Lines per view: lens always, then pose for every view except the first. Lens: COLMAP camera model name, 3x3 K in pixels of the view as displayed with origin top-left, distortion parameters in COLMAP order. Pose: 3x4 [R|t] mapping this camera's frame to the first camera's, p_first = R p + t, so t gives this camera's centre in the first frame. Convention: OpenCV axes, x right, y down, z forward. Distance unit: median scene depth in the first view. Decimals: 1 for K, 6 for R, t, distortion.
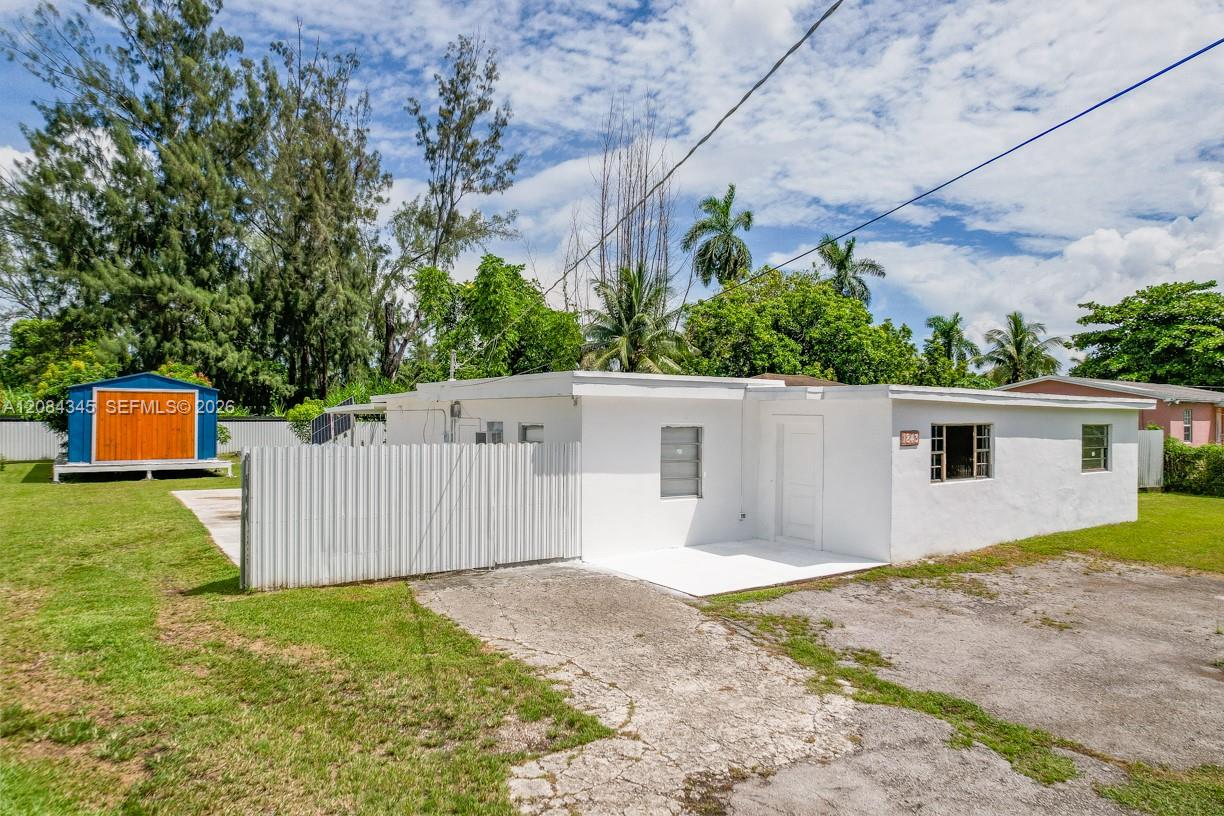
lens RADIAL K [[783.6, 0, 612.1], [0, 783.6, 409.0], [0, 0, 1]] dist [-0.067219, 0.060686]
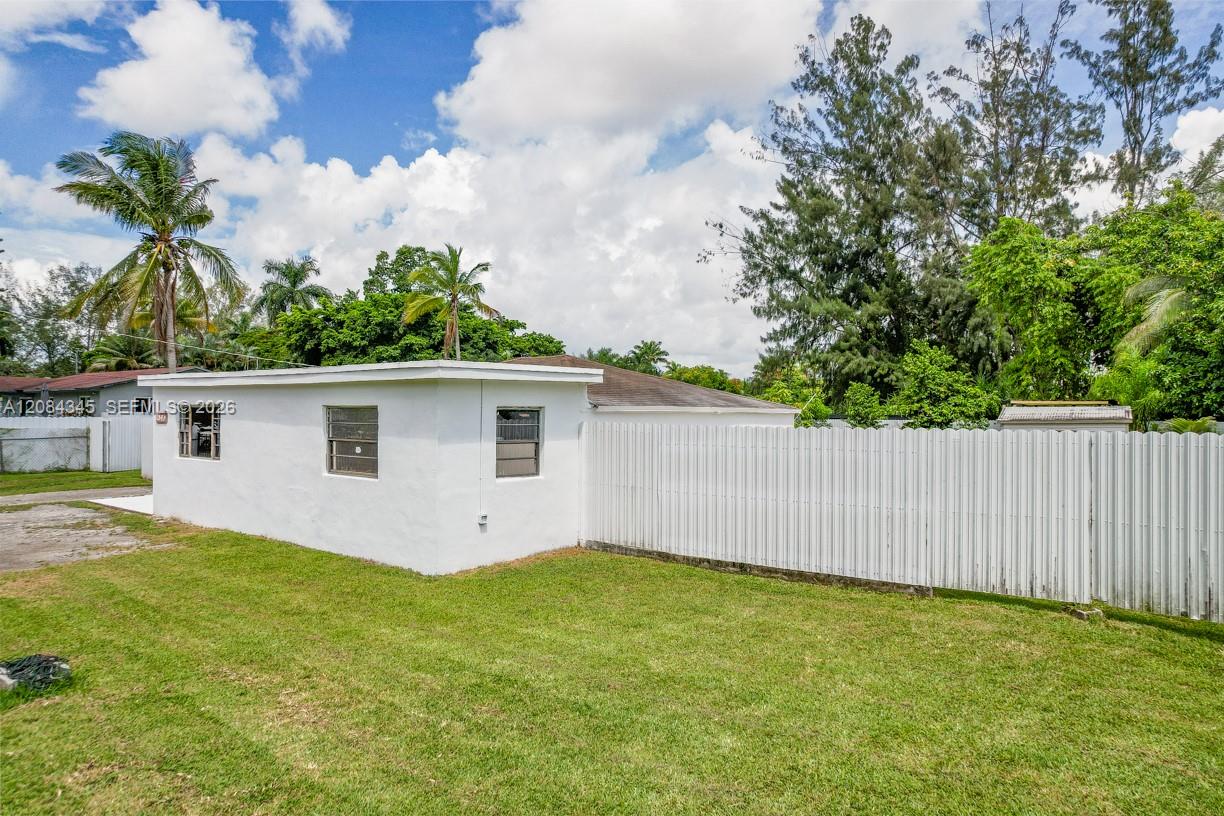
lens RADIAL K [[780.2, 0, 622.5], [0, 780.2, 412.0], [0, 0, 1]] dist [-0.065495, 0.061699]
pose [[0.291446, -0.005666, -0.956570, 0.496761], [0.005355, 0.999976, -0.004292, 0.011018], [0.956572, -0.003871, 0.291470, 0.380877]]
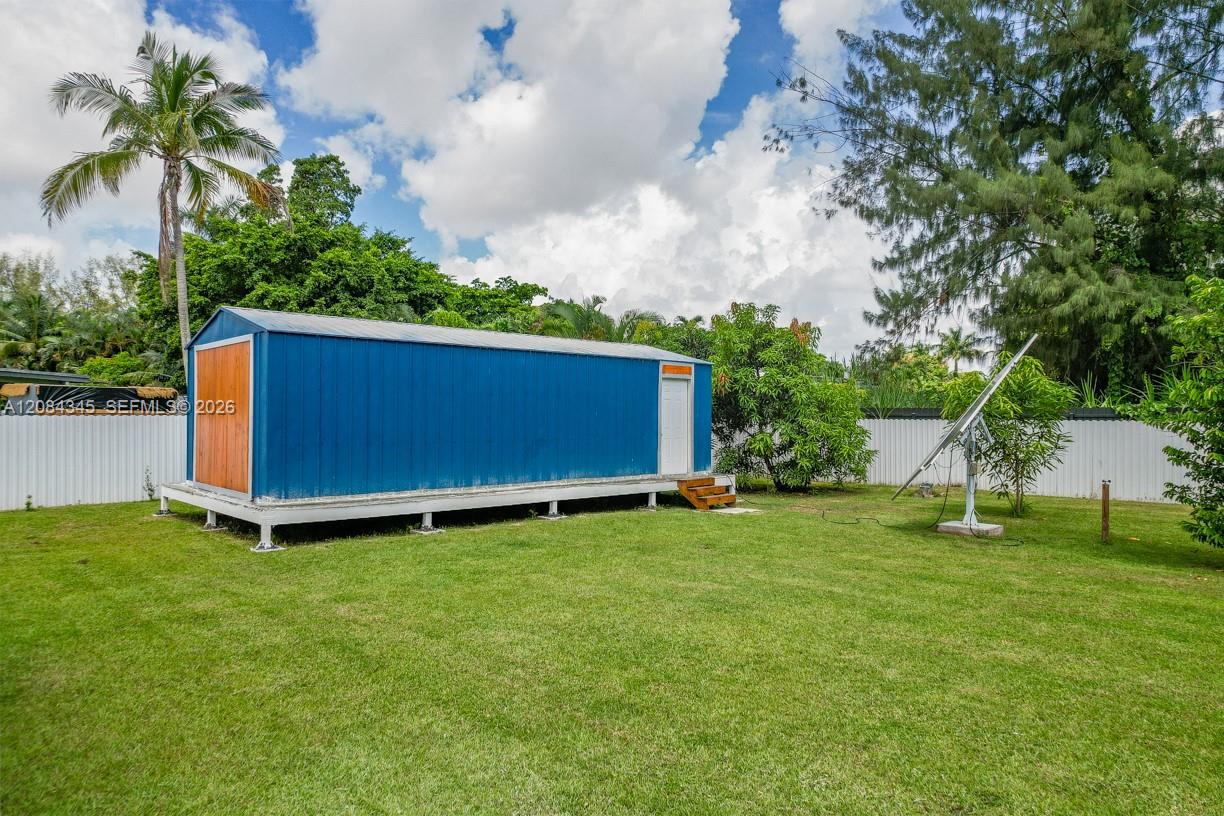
lens RADIAL K [[780.2, 0, 622.5], [0, 780.2, 412.0], [0, 0, 1]] dist [-0.065495, 0.061699]
pose [[0.135135, -0.008012, -0.990795, -0.045930], [0.004338, 0.999963, -0.007494, 0.015516], [0.990818, -0.003285, 0.135165, 0.675974]]
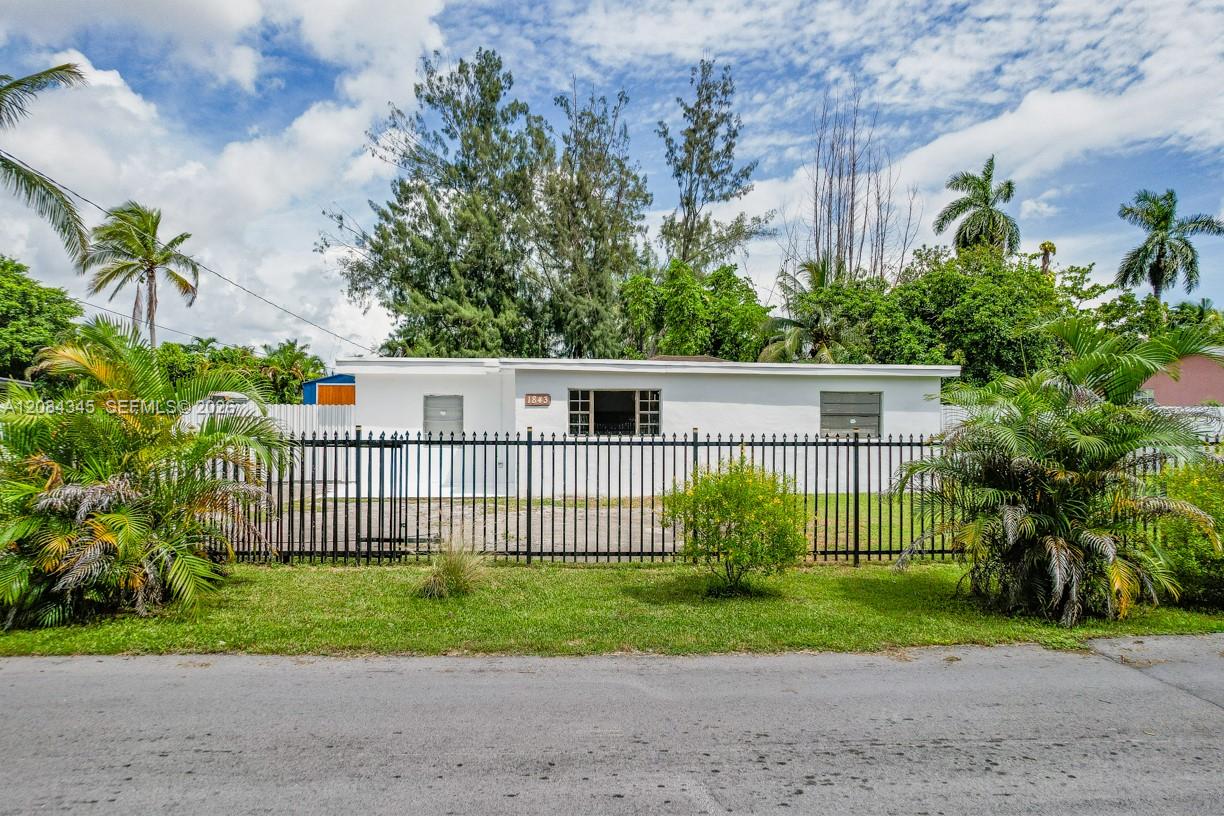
lens RADIAL K [[792.3, 0, 633.8], [0, 792.3, 406.4], [0, 0, 1]] dist [-0.111193, 0.100514]
pose [[0.876260, -0.008358, -0.481766, 0.320745], [0.006146, 0.999962, -0.006171, 0.016164], [0.481799, 0.002446, 0.876278, -0.009545]]
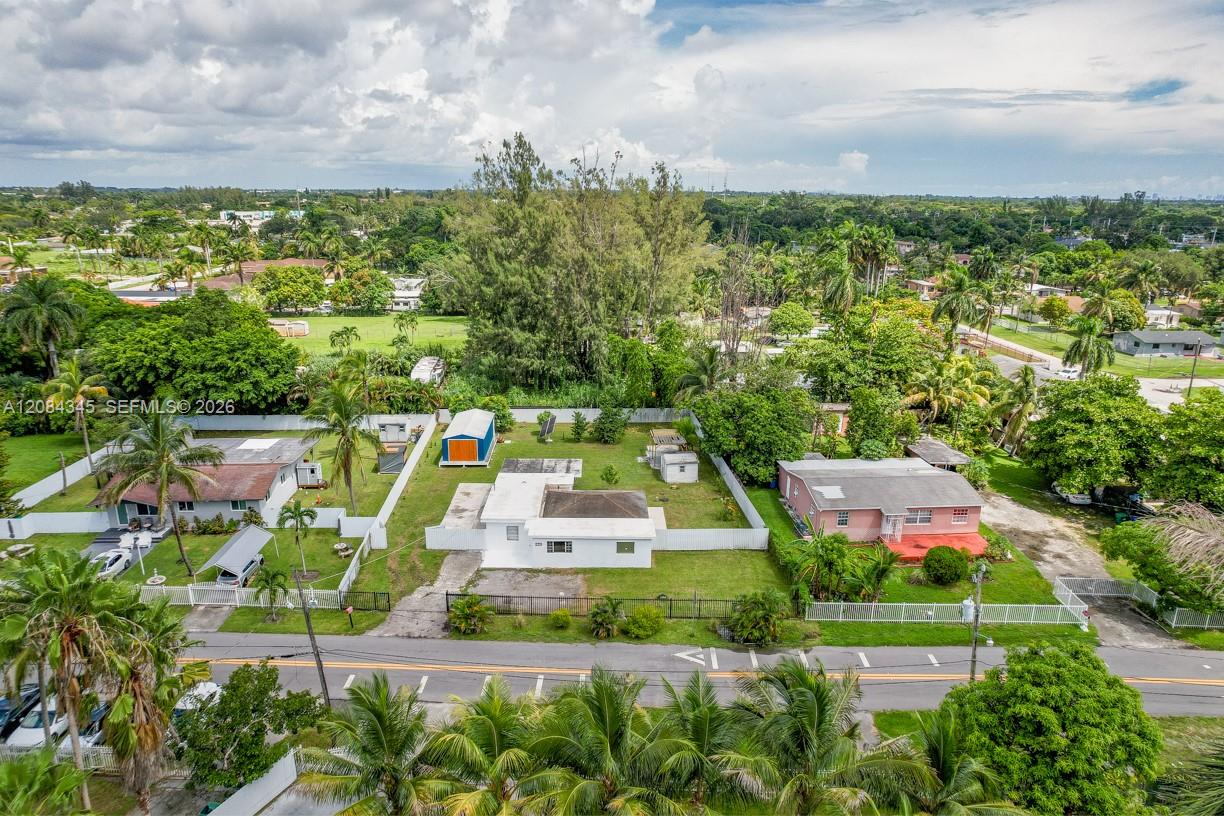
lens RADIAL K [[793.6, 0, 612.8], [0, 793.6, 396.8], [0, 0, 1]] dist [-0.063016, 0.064435]
pose [[0.833580, 0.146018, -0.532750, 0.899336], [0.001003, 0.964029, 0.265794, -0.592509], [0.552397, -0.222095, 0.803449, -0.678091]]
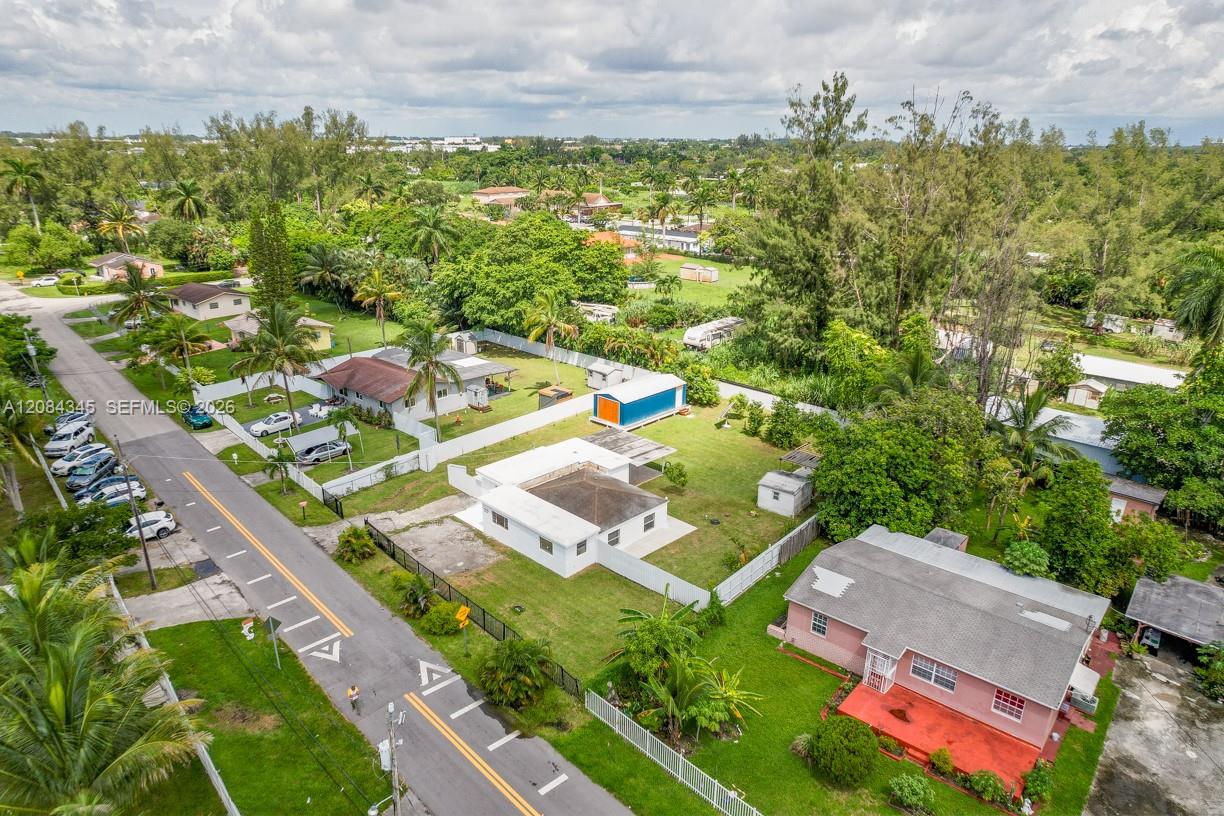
lens RADIAL K [[793.6, 0, 612.8], [0, 793.6, 396.8], [0, 0, 1]] dist [-0.063016, 0.064435]
pose [[0.181268, 0.306556, -0.934433, 1.305681], [0.009861, 0.949560, 0.313431, -0.572831], [0.983384, -0.066030, 0.169102, 0.281198]]
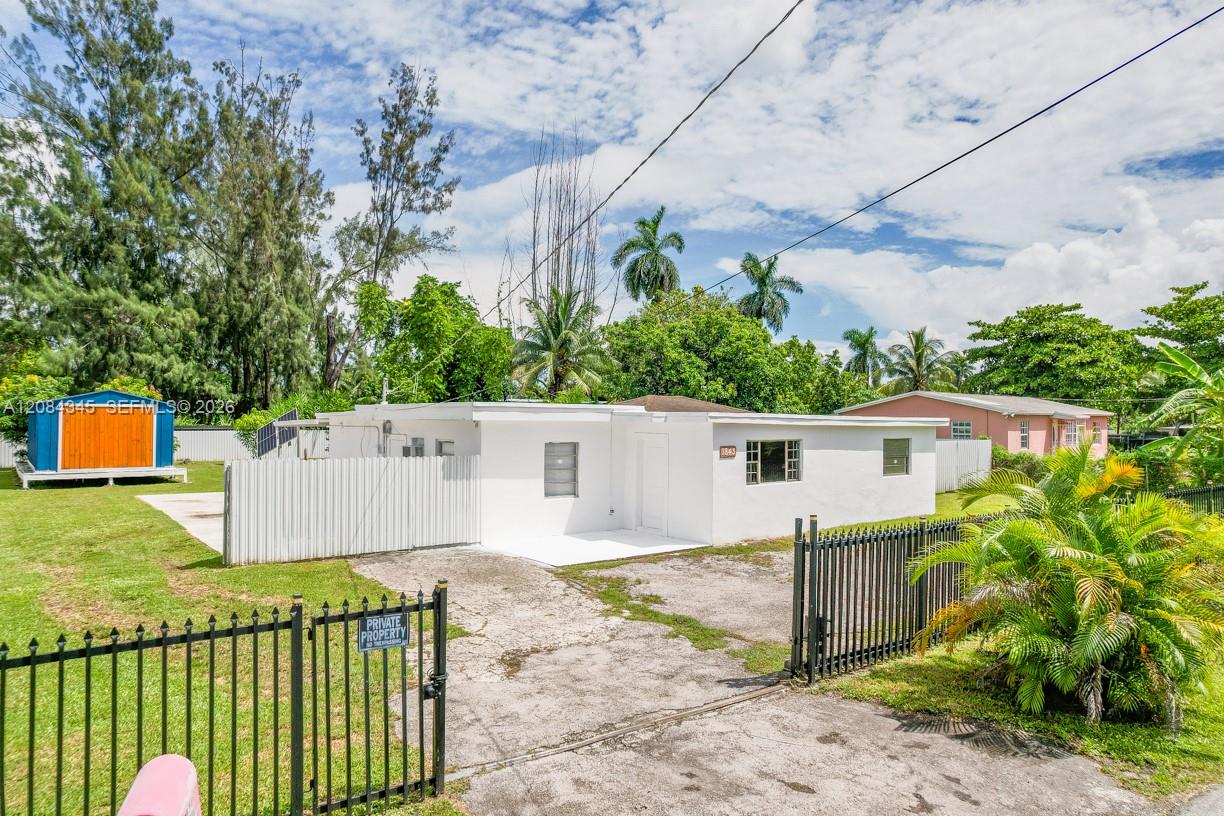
lens RADIAL K [[793.6, 0, 612.8], [0, 793.6, 396.8], [0, 0, 1]] dist [-0.063016, 0.064435]
pose [[0.997733, 0.001734, 0.067277, 0.026429], [-0.000440, 0.999815, -0.019253, -0.008730], [-0.067298, 0.019180, 0.997549, -0.100031]]
